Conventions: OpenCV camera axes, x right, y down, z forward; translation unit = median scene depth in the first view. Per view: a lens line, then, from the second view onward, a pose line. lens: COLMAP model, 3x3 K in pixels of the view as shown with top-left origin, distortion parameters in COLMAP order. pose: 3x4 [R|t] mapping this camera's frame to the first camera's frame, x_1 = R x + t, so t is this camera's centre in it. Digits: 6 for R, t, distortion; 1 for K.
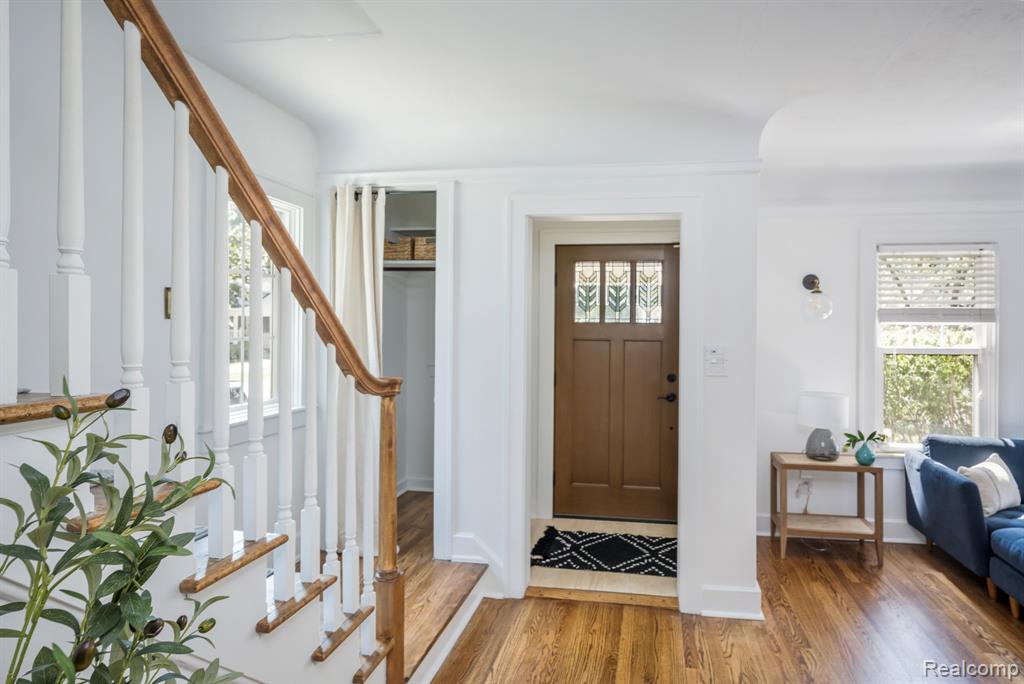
lens RADIAL K [[659.2, 0, 513.3], [0, 659.2, 325.8], [0, 0, 1]] dist [-0.002809, -0.000764]
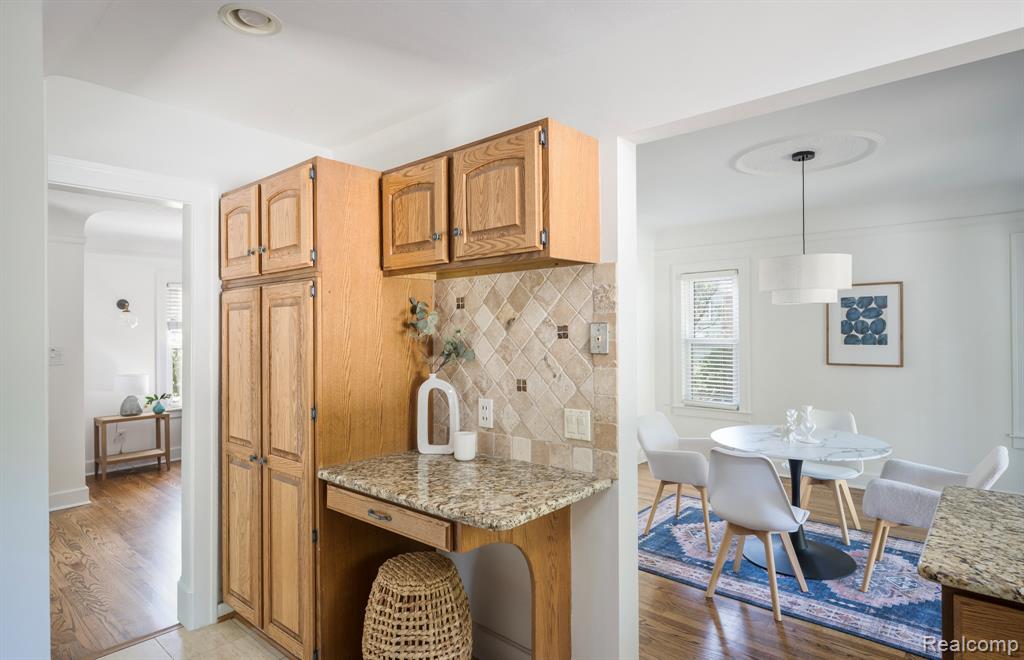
lens RADIAL K [[551.1, 0, 512.0], [0, 551.1, 330.0], [0, 0, 1]] dist [0.000386, -0.000065]
pose [[0.518185, -0.009310, 0.855218, -0.206347], [0.008518, 0.999947, 0.005724, -0.006060], [-0.855226, 0.004319, 0.518237, -0.512252]]
